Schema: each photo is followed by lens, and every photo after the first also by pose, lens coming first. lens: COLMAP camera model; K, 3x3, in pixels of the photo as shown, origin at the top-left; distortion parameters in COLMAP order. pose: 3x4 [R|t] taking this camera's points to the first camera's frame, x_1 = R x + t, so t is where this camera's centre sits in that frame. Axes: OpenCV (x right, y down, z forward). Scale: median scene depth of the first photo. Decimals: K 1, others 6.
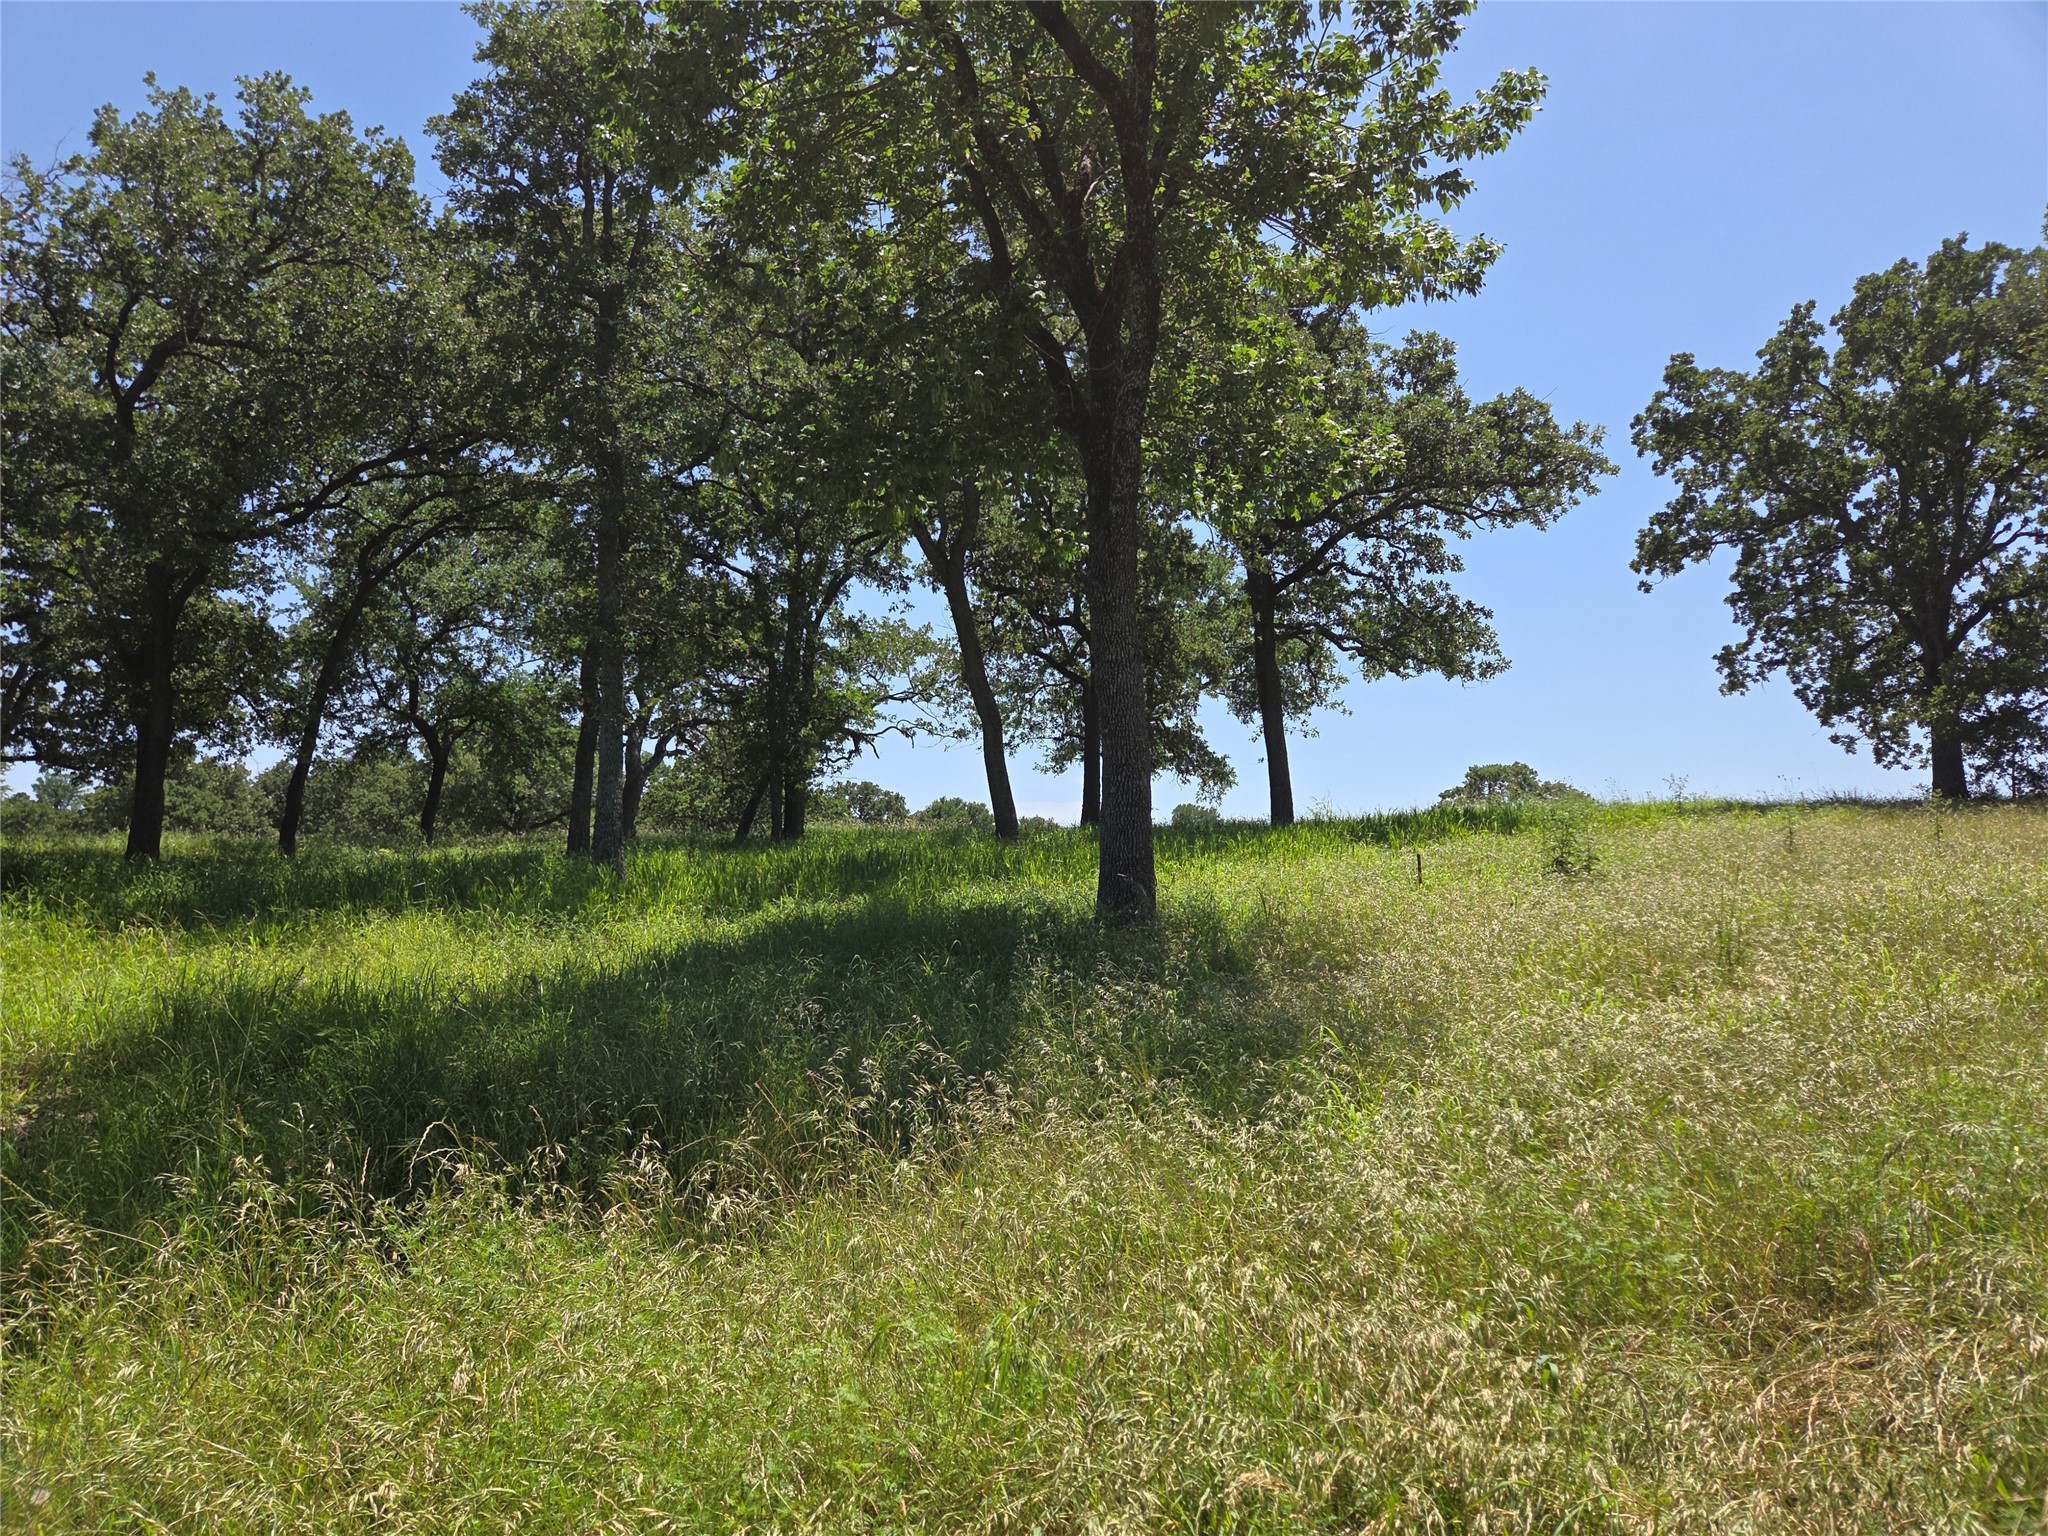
lens RADIAL K [[1395.3, 0, 1022.5], [0, 1395.3, 783.6], [0, 0, 1]] dist [0.072971, -0.059356]
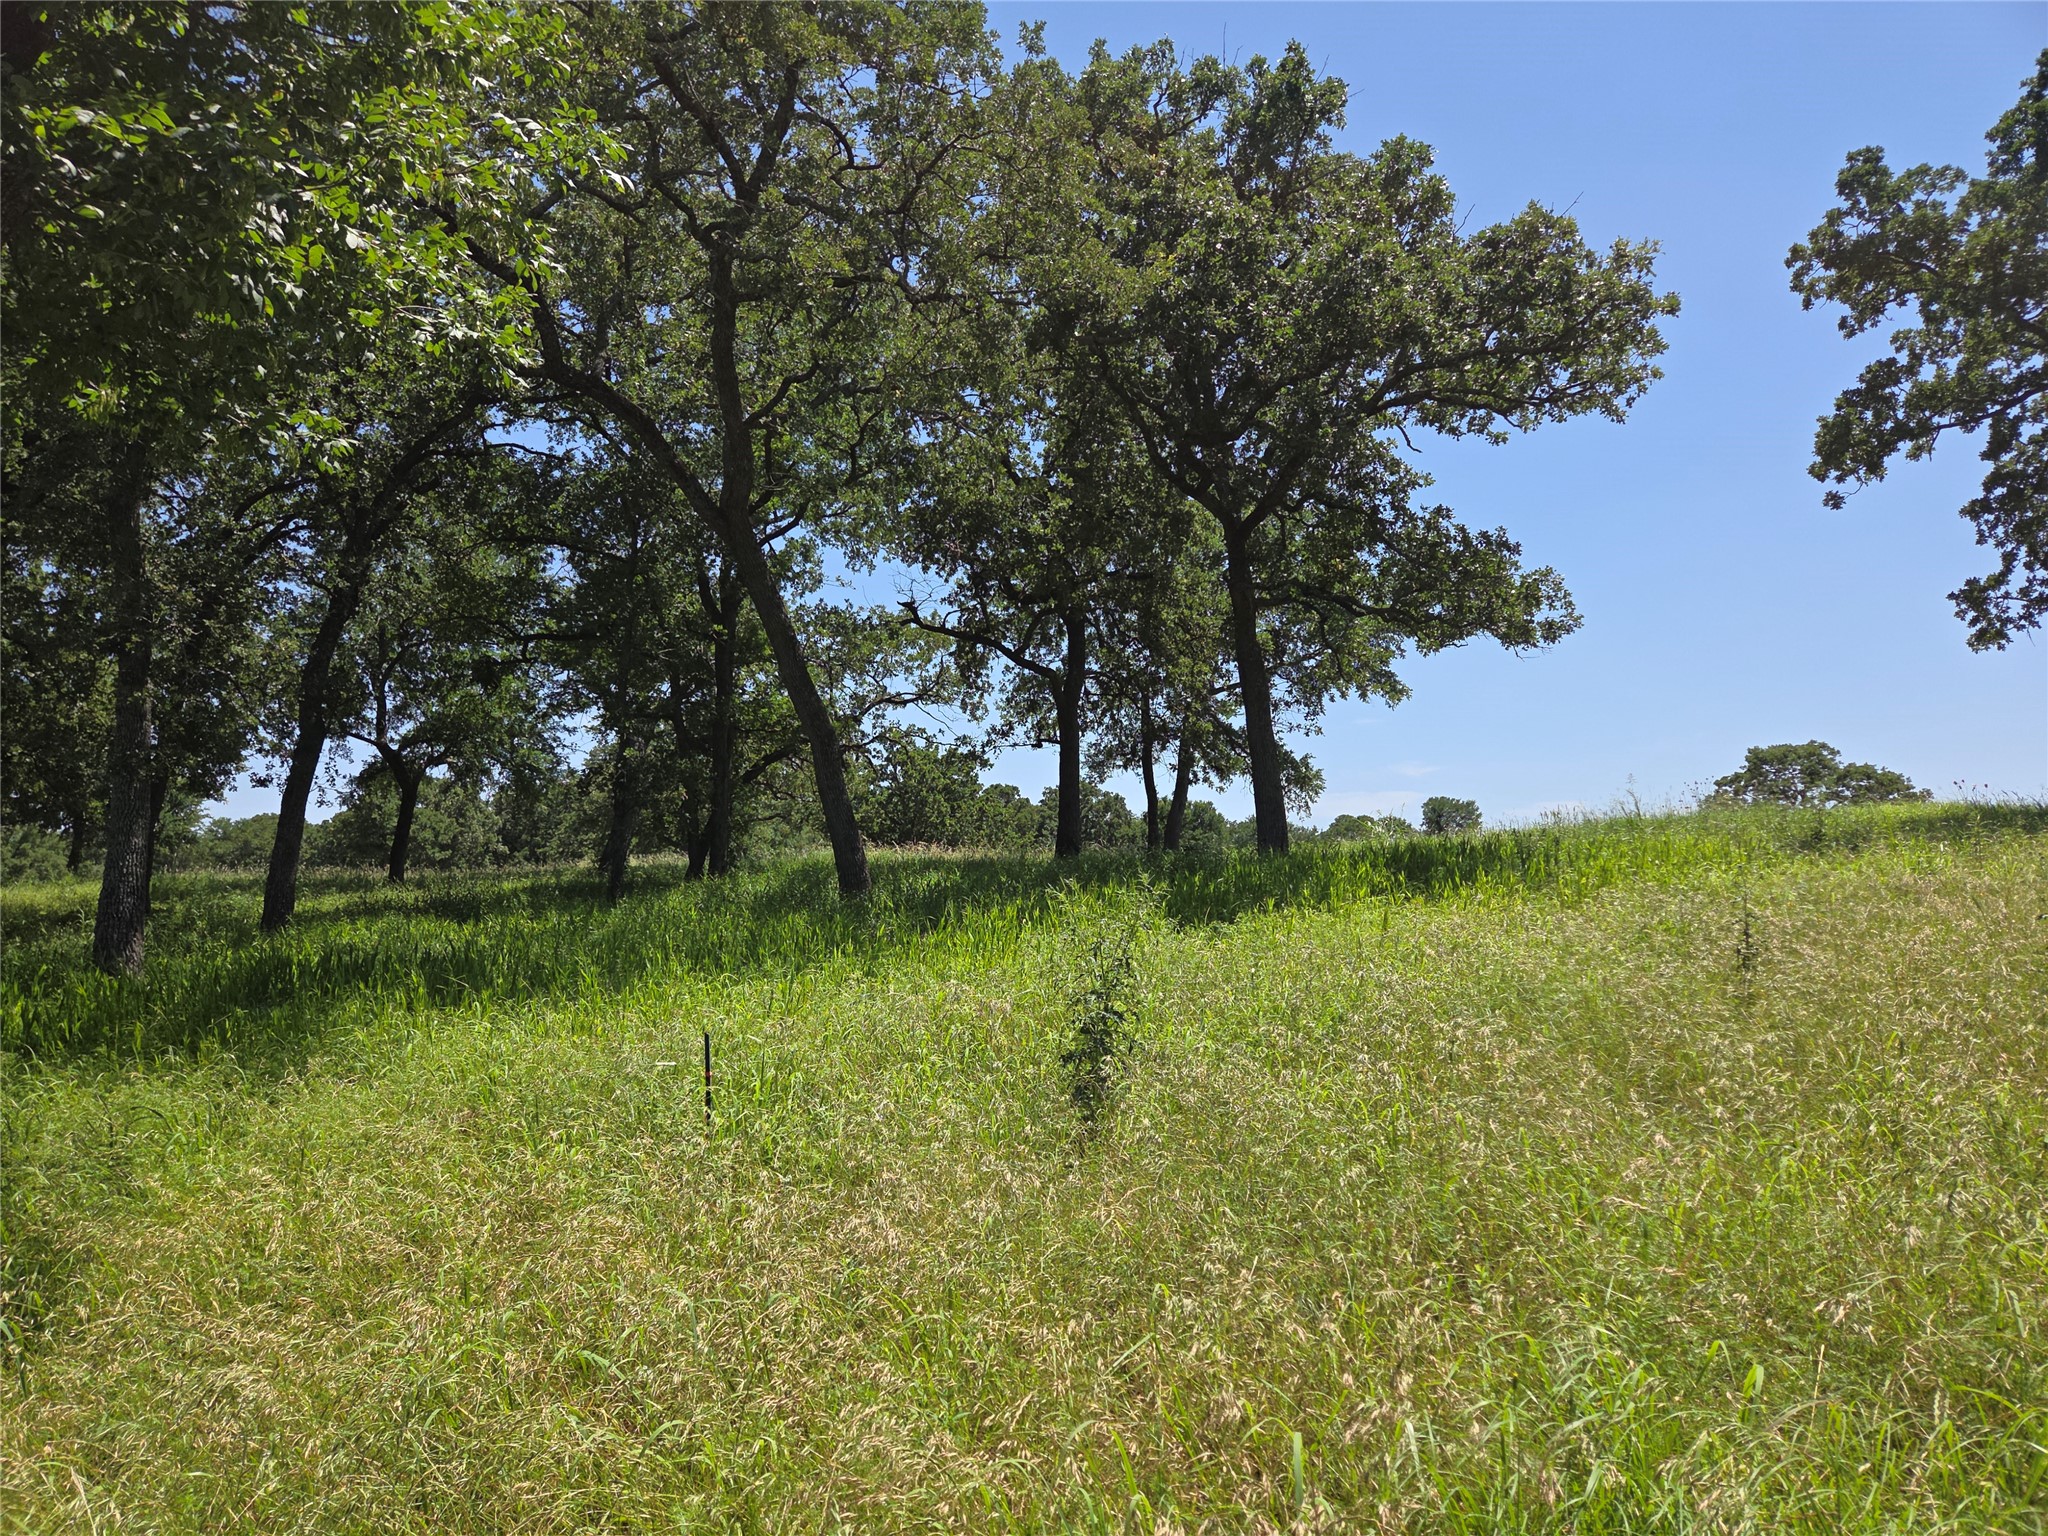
lens RADIAL K [[1395.3, 0, 1010.0], [0, 1395.3, 764.8], [0, 0, 1]] dist [0.072971, -0.059356]
pose [[0.975344, -0.029061, -0.218769, 0.201662], [0.027472, 0.999569, -0.010302, -0.014376], [0.218974, 0.004038, 0.975722, 0.242620]]
